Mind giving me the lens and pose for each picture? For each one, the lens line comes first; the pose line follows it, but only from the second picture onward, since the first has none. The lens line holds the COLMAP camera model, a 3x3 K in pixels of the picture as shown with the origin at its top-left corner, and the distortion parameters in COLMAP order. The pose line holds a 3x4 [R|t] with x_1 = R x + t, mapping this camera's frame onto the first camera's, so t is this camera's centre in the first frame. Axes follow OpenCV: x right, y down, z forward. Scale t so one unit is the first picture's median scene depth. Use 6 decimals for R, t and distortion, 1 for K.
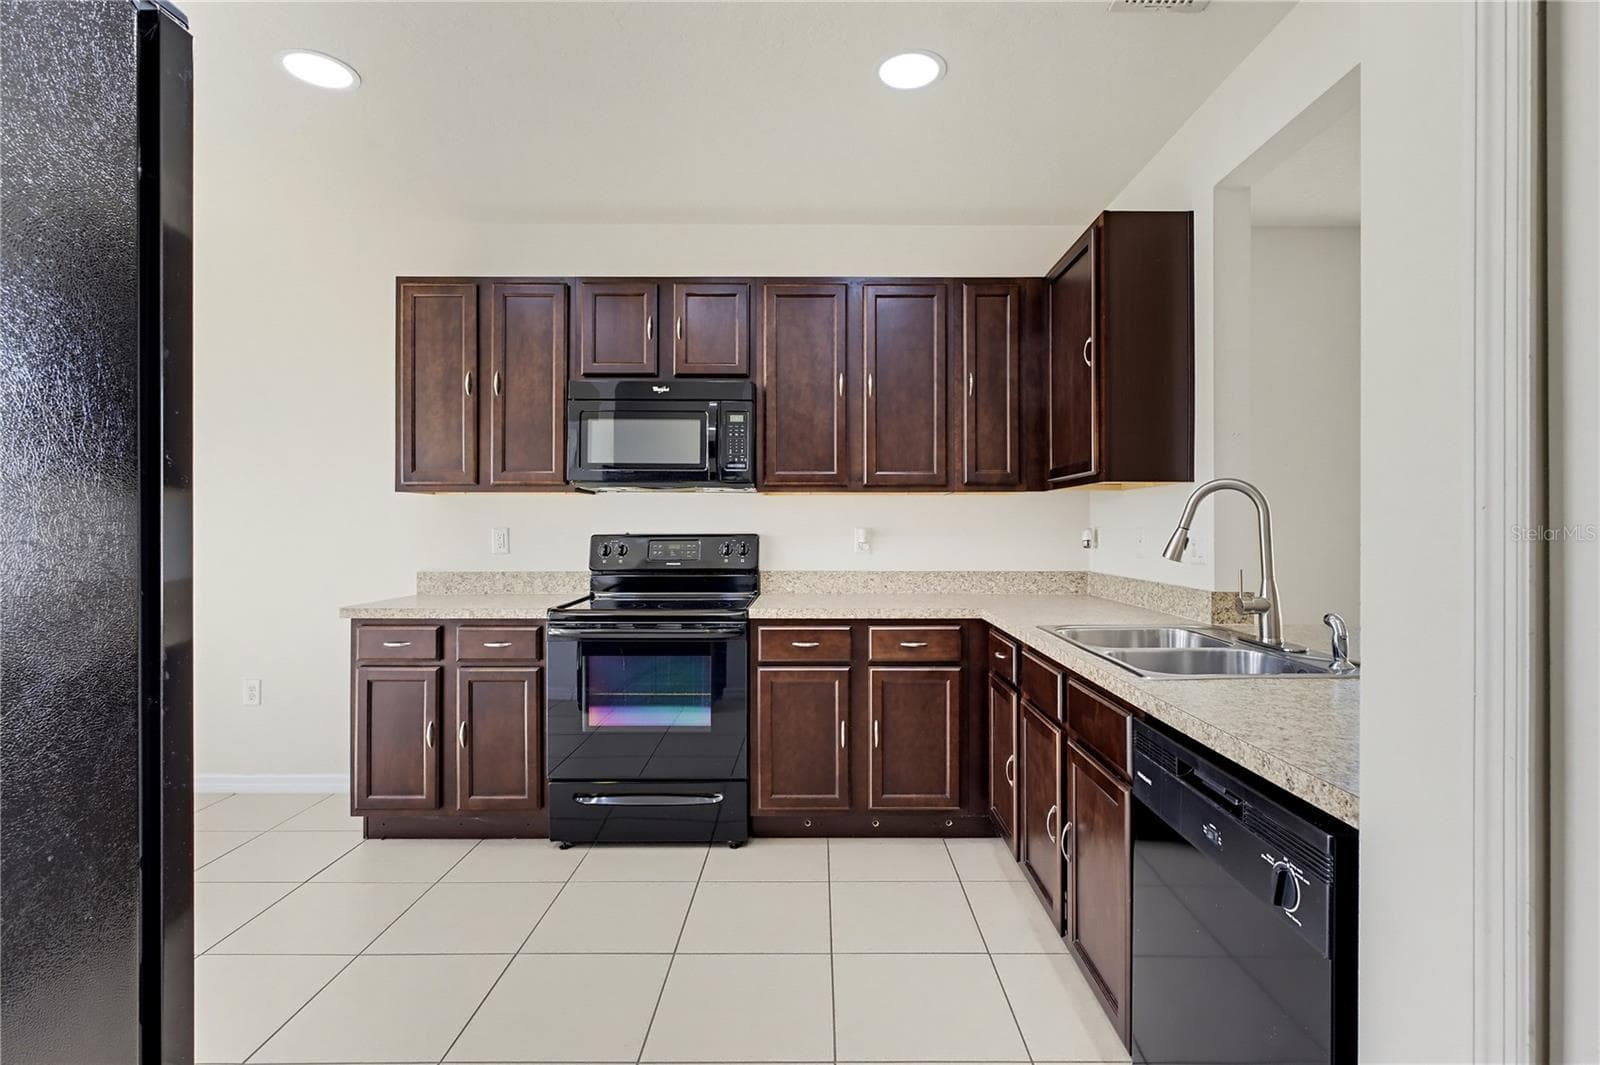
lens RADIAL K [[767.5, 0, 800.4], [0, 767.5, 526.5], [0, 0, 1]] dist [0.003134, 0.000293]
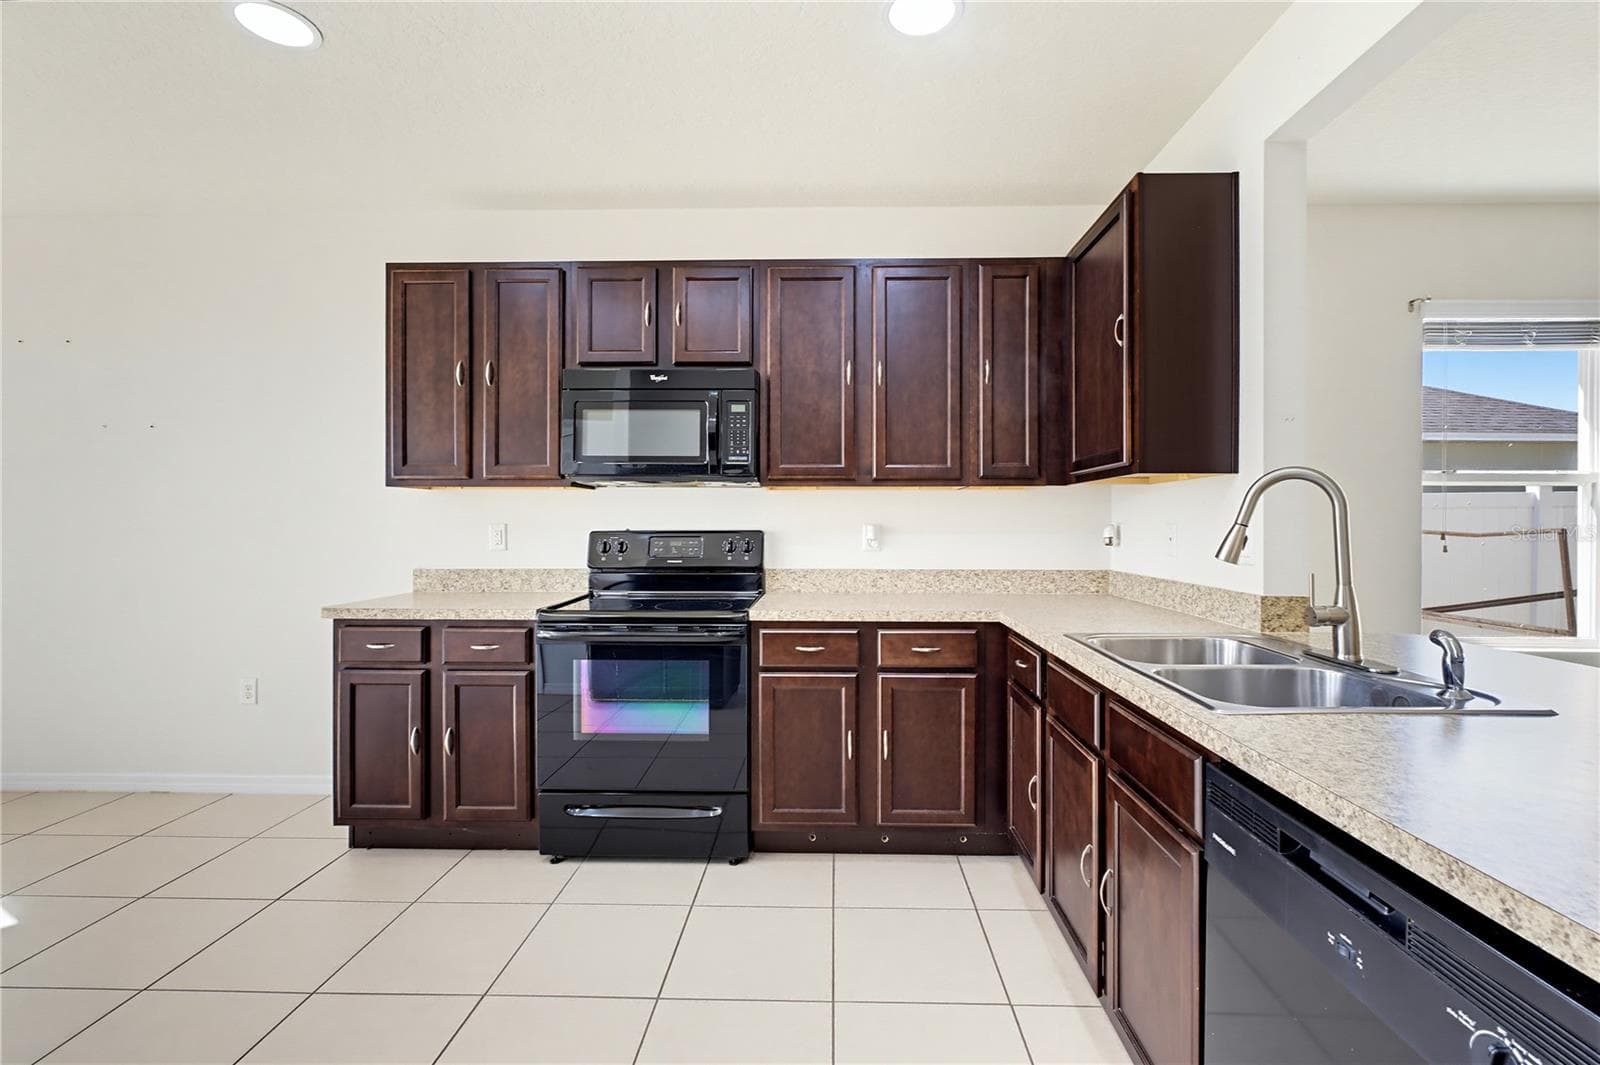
lens RADIAL K [[718.9, 0, 800.0], [0, 718.9, 525.4], [0, 0, 1]] dist [-0.002255, 0.001093]
pose [[0.999715, 0.000740, -0.023875, 0.015237], [-0.000645, 0.999992, 0.003996, -0.000210], [0.023877, -0.003980, 0.999707, 0.121919]]
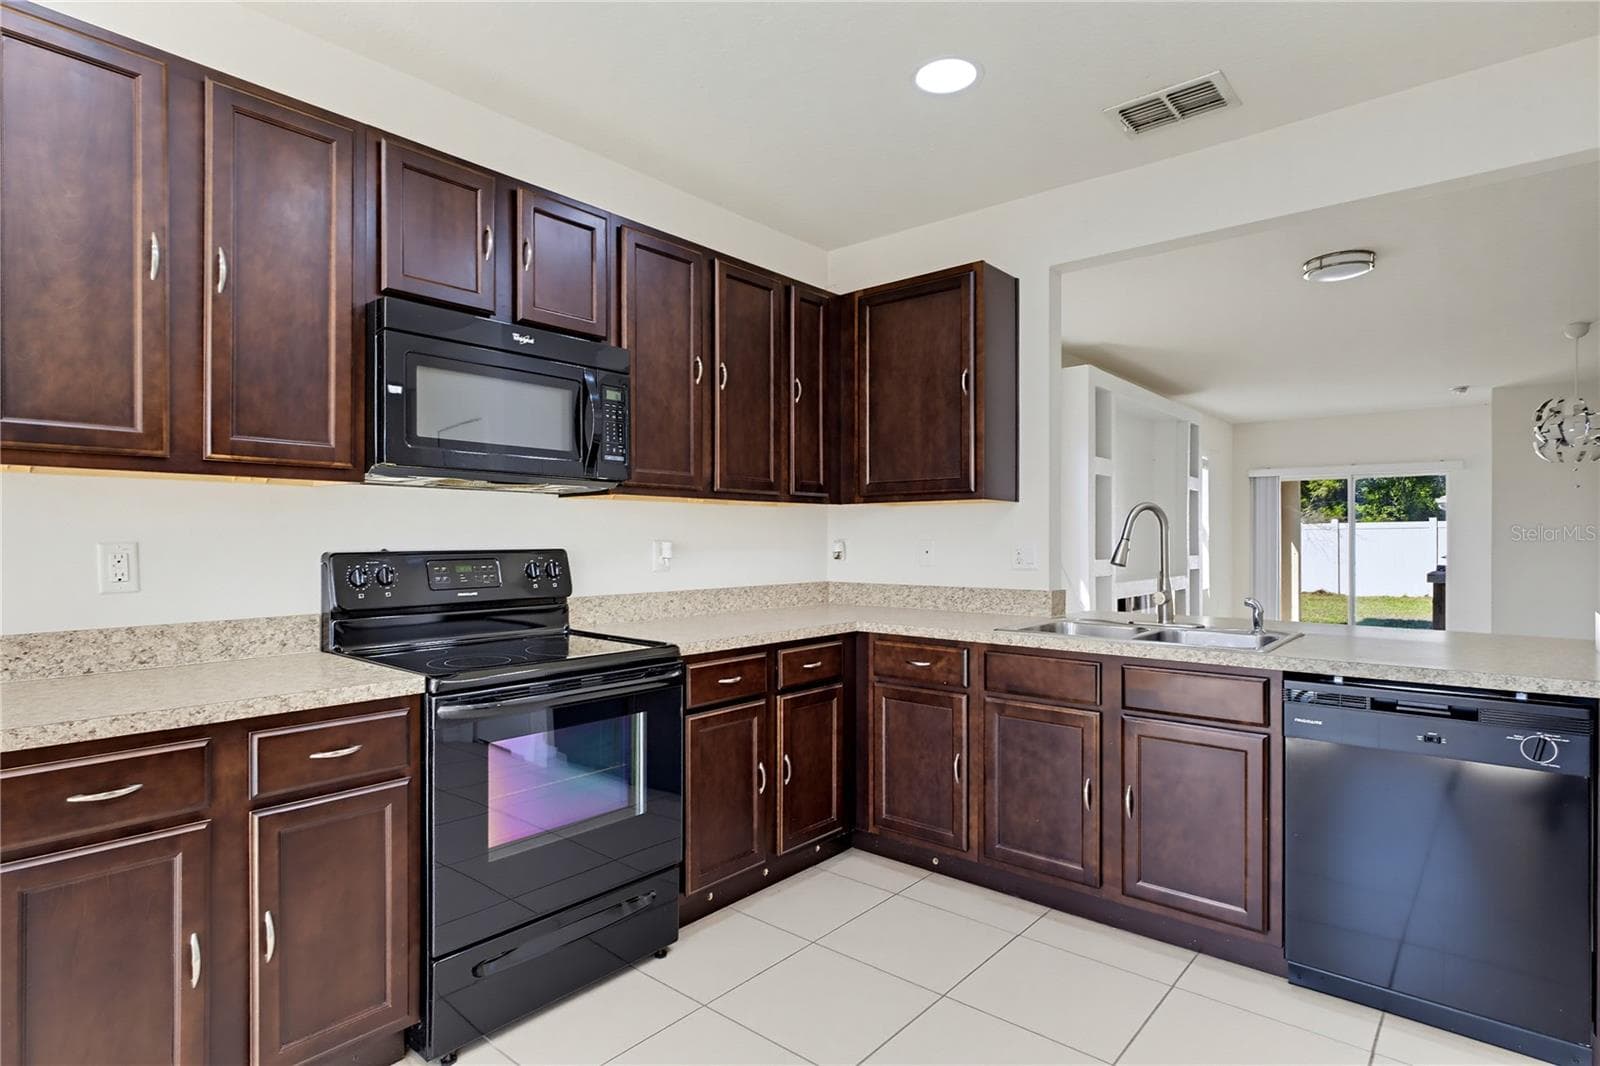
lens RADIAL K [[839.9, 0, 792.7], [0, 839.9, 542.5], [0, 0, 1]] dist [0.001365, 0.000266]
pose [[0.646799, -0.004138, 0.762649, -0.635090], [0.001301, 0.999990, 0.004322, -0.000008], [-0.762659, -0.001804, 0.646798, 0.351157]]
